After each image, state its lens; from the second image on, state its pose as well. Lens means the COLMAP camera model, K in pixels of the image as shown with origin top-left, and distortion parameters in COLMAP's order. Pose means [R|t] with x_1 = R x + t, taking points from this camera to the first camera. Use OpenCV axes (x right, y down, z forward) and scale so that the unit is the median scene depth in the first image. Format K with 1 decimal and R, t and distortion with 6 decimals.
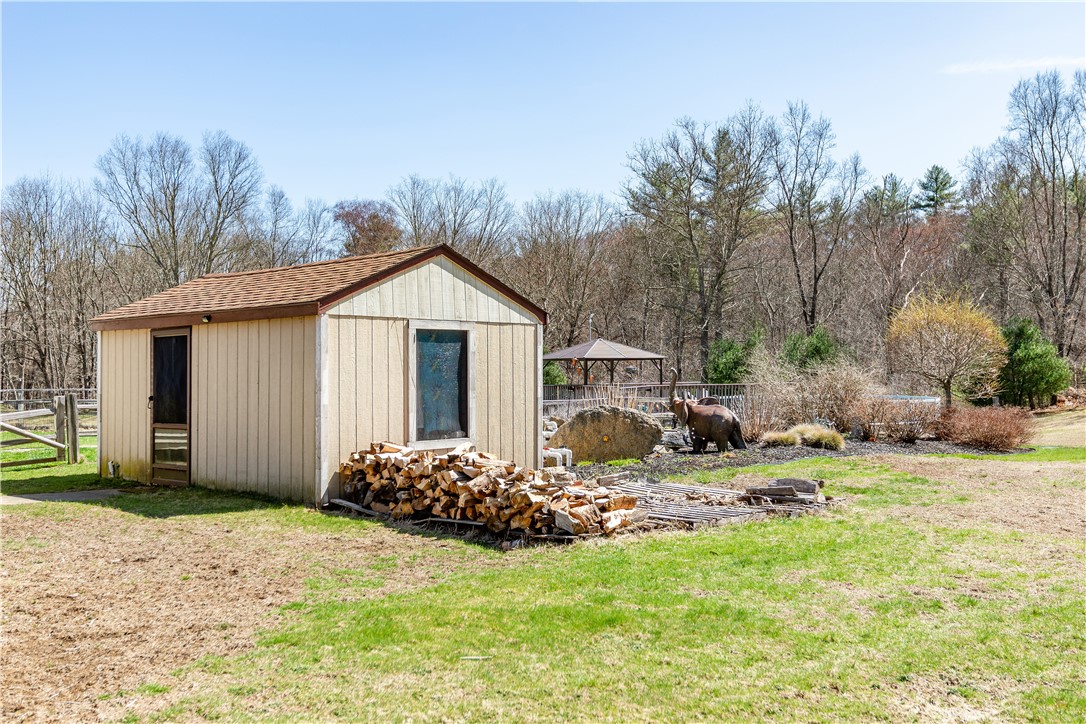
lens RADIAL K [[1078.5, 0, 541.7], [0, 1078.5, 359.8], [0, 0, 1]] dist [0.018662, 0.000000]
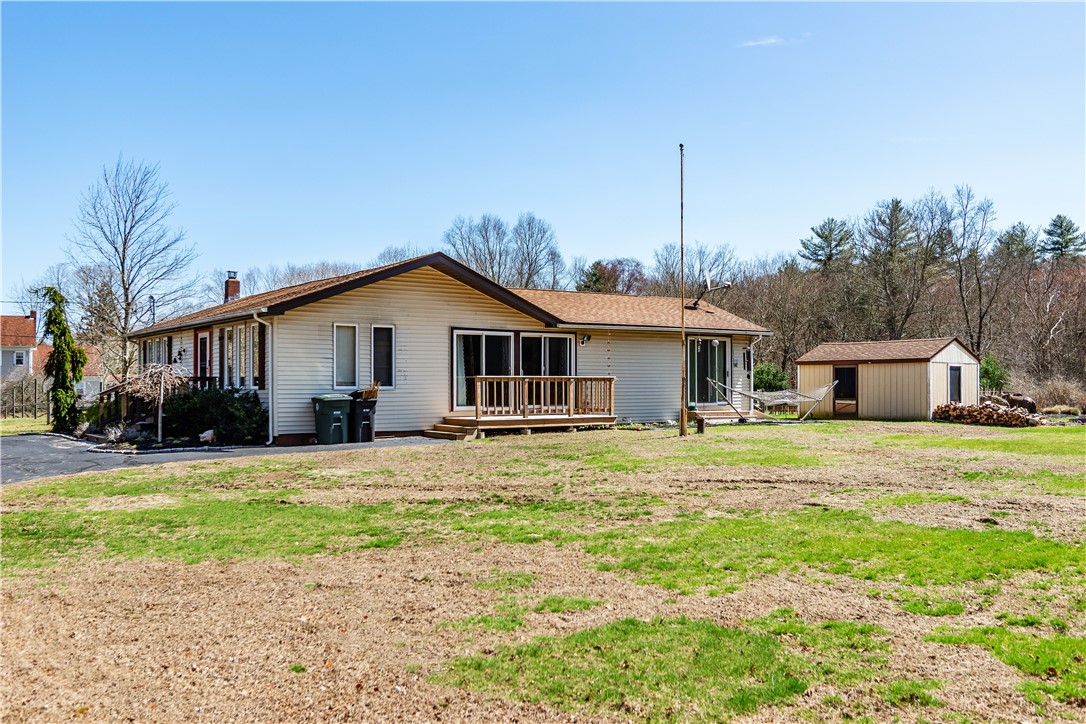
lens RADIAL K [[954.6, 0, 544.8], [0, 954.6, 367.3], [0, 0, 1]] dist [-0.013467, 0.003215]
pose [[0.990607, 0.004091, -0.136681, -0.123702], [-0.005526, 0.999934, -0.010121, 0.001200], [0.136630, 0.010781, 0.990563, -0.253225]]
